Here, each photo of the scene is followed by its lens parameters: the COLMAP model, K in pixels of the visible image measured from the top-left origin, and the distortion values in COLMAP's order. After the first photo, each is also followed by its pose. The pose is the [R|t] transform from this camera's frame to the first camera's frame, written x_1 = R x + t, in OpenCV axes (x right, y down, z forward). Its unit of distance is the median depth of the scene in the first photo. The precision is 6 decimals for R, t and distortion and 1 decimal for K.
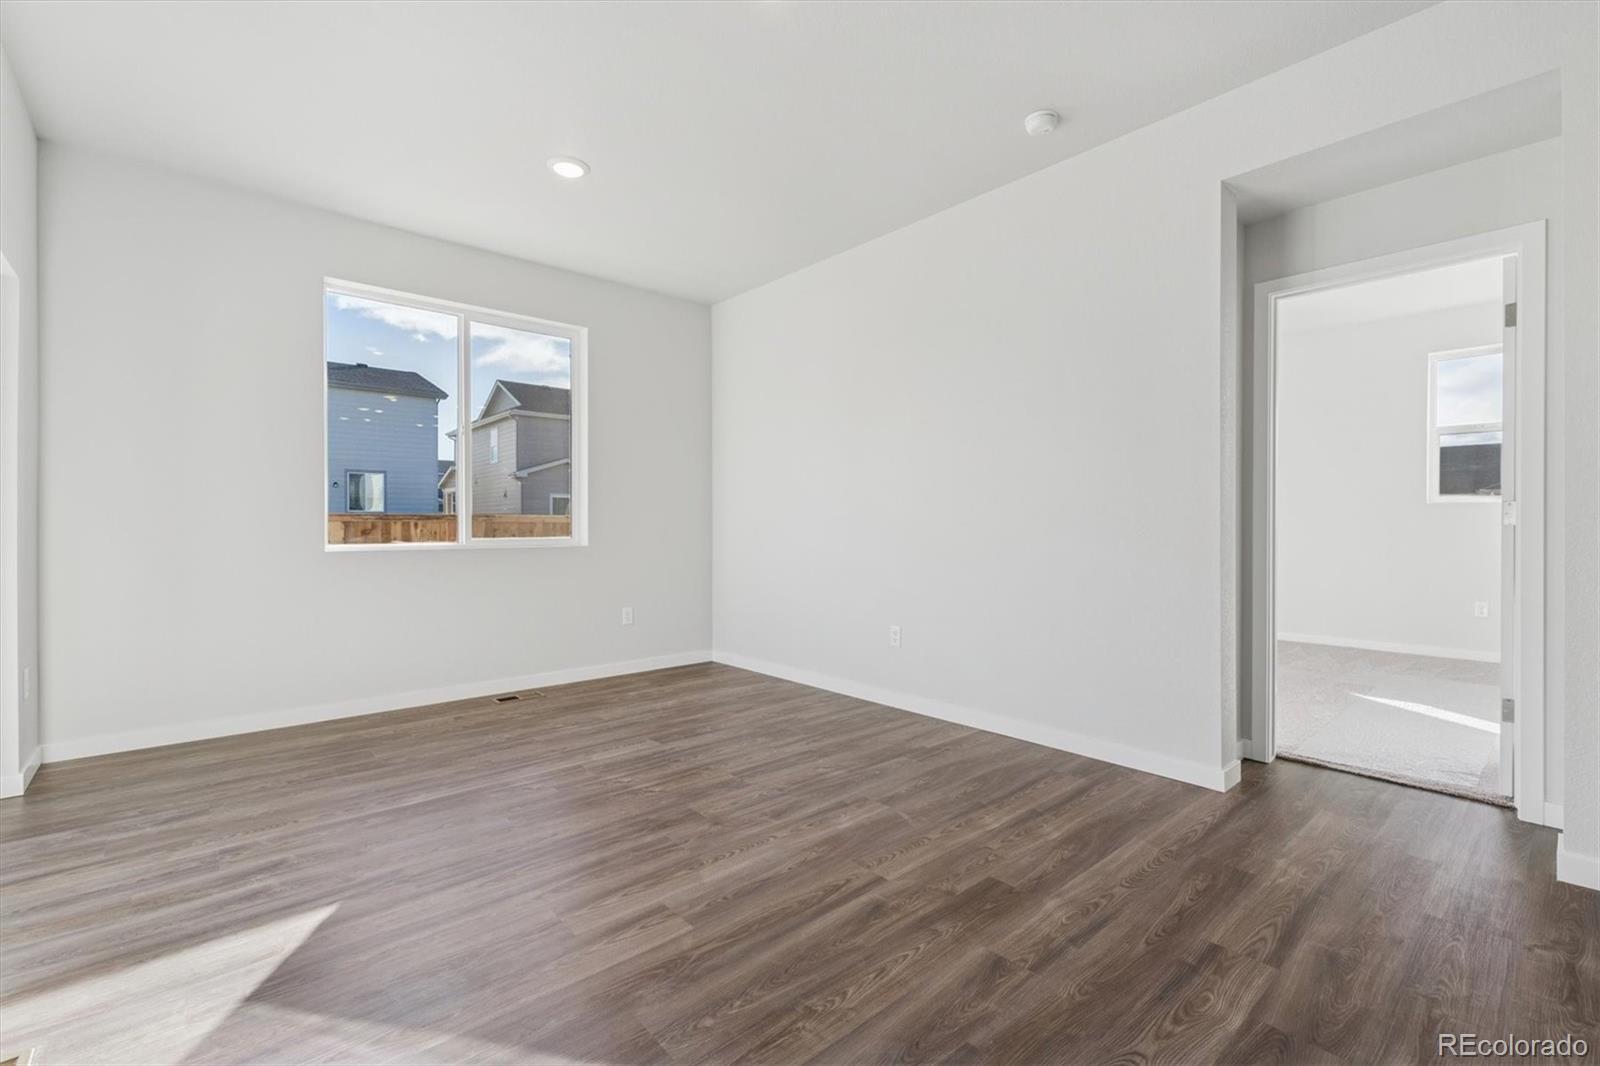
lens RADIAL K [[697.2, 0, 789.7], [0, 697.2, 524.0], [0, 0, 1]] dist [-0.003886, 0.000335]
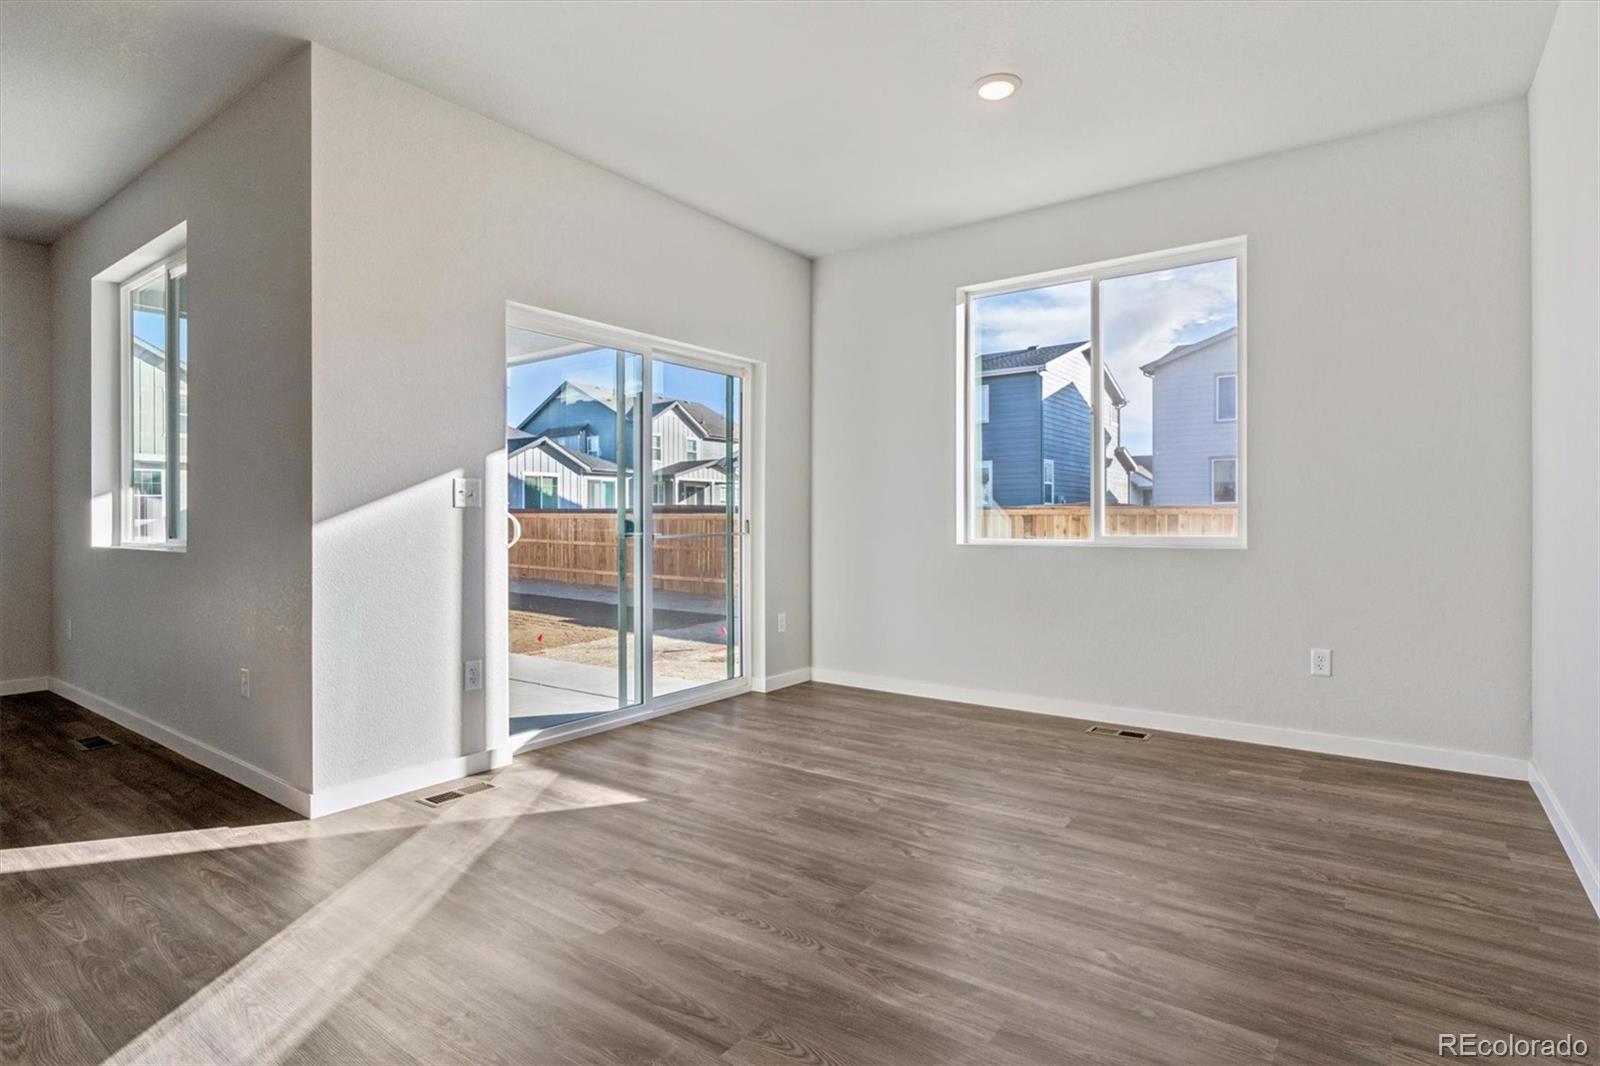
lens RADIAL K [[801.1, 0, 804.5], [0, 801.1, 523.1], [0, 0, 1]] dist [-0.011770, 0.000990]
pose [[0.227616, 0.001974, -0.973749, 0.585131], [0.003371, 0.999990, 0.002815, 0.002176], [0.973745, -0.003923, 0.227607, 0.593402]]
